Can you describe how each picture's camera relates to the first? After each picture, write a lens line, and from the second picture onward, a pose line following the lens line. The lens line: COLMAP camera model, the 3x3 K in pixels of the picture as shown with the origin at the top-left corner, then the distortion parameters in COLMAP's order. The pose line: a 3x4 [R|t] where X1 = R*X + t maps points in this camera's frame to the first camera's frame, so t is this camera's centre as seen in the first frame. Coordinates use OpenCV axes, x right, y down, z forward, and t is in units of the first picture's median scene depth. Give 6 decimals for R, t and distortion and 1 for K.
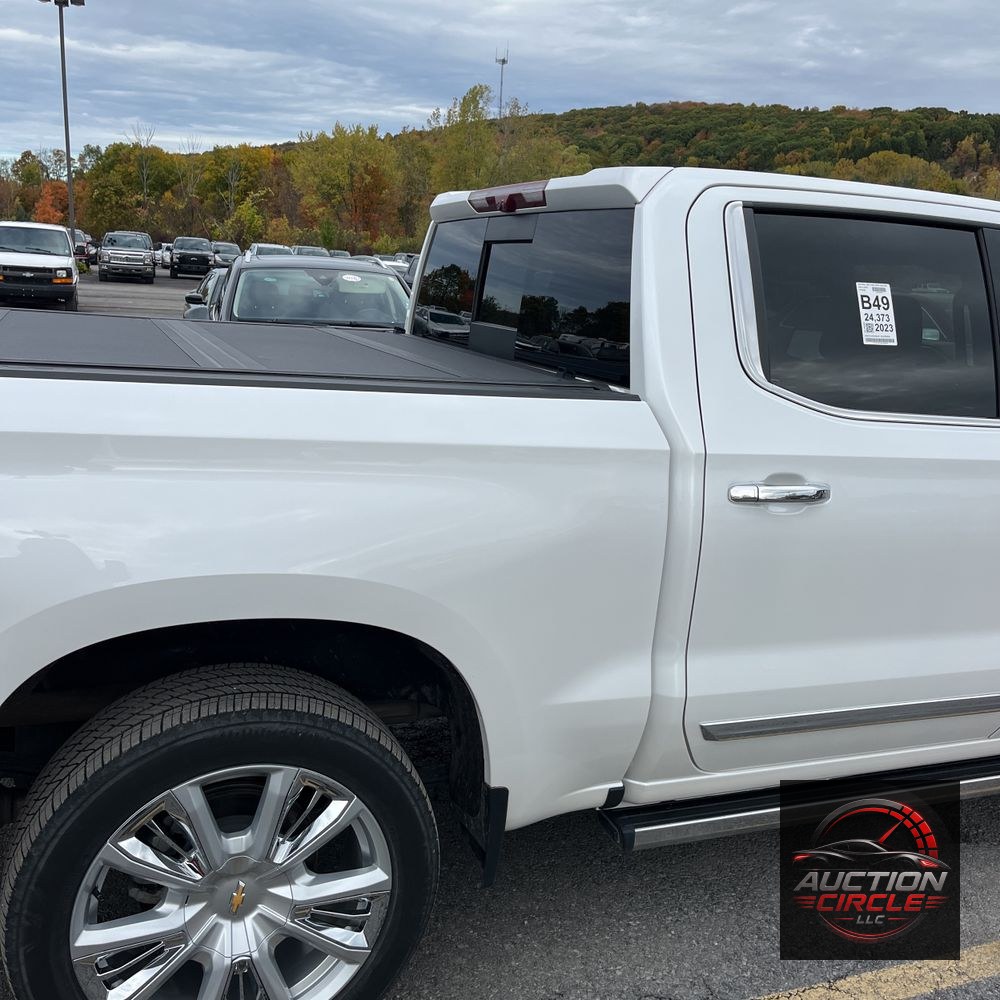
lens RADIAL K [[1006.0, 0, 513.2], [0, 1006.0, 499.5], [0, 0, 1]] dist [0.033734, -0.016905]
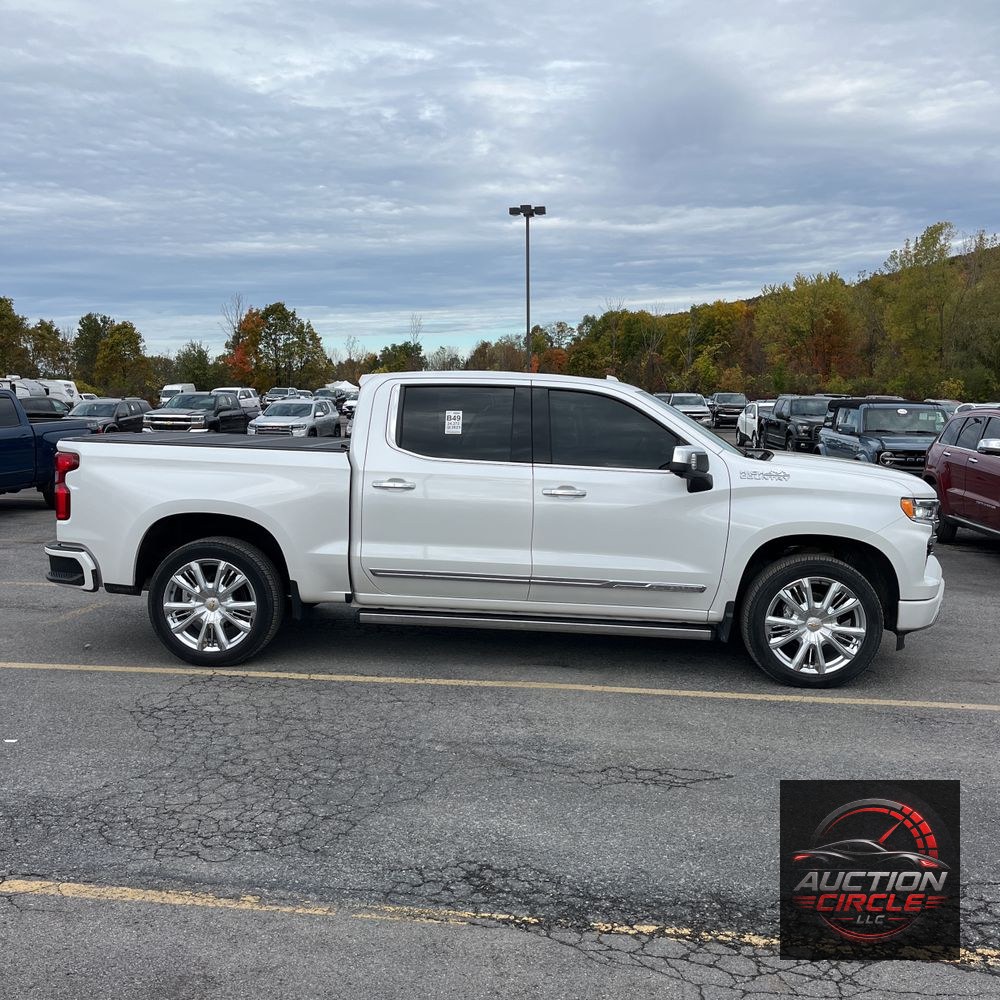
lens RADIAL K [[1006.7, 0, 493.5], [0, 1006.7, 500.4], [0, 0, 1]] dist [0.032537, -0.021750]
pose [[0.888084, -0.005300, -0.459650, 1.645387], [-0.059073, 0.990327, -0.125554, 0.337669], [0.455869, 0.138655, 0.879181, -1.213360]]
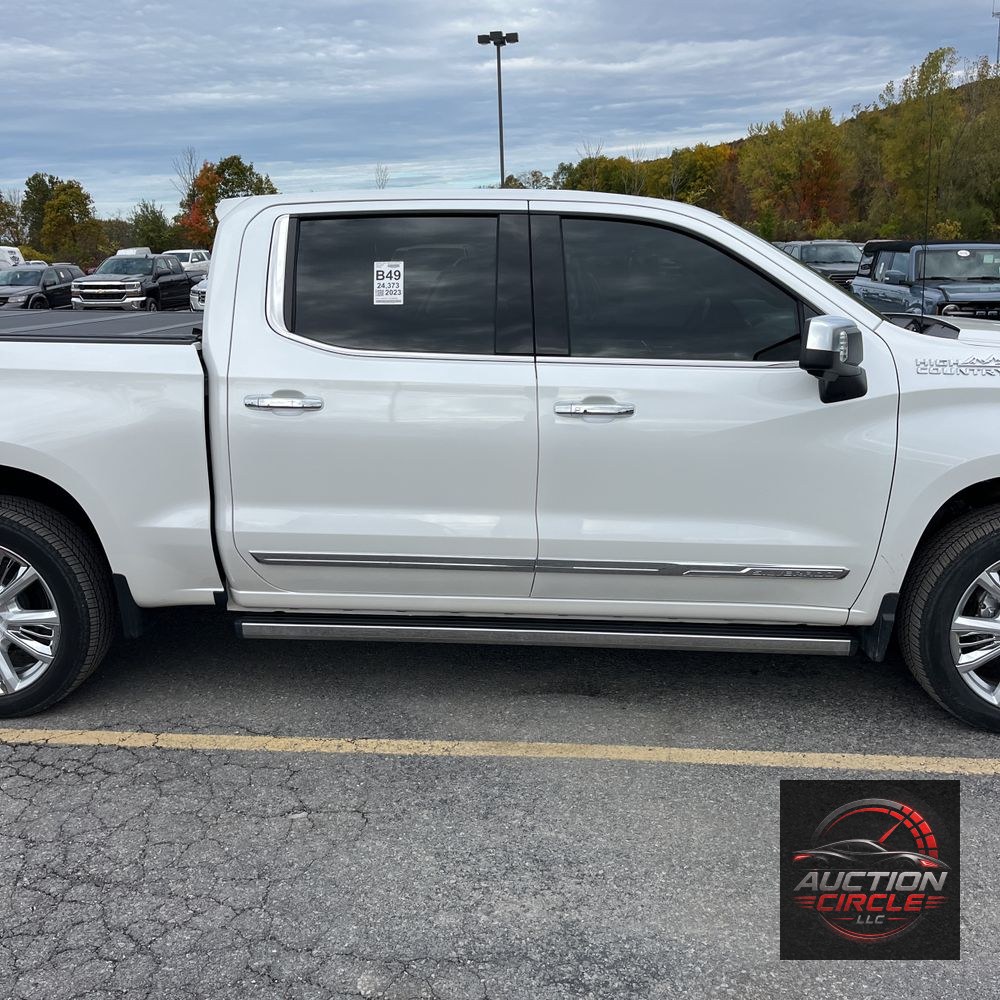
lens RADIAL K [[1006.7, 0, 493.5], [0, 1006.7, 500.4], [0, 0, 1]] dist [0.032537, -0.021750]
pose [[0.896592, 0.030173, -0.441828, 1.137147], [-0.028531, 0.999539, 0.010362, 0.107369], [0.441937, 0.003315, 0.897040, -0.224260]]
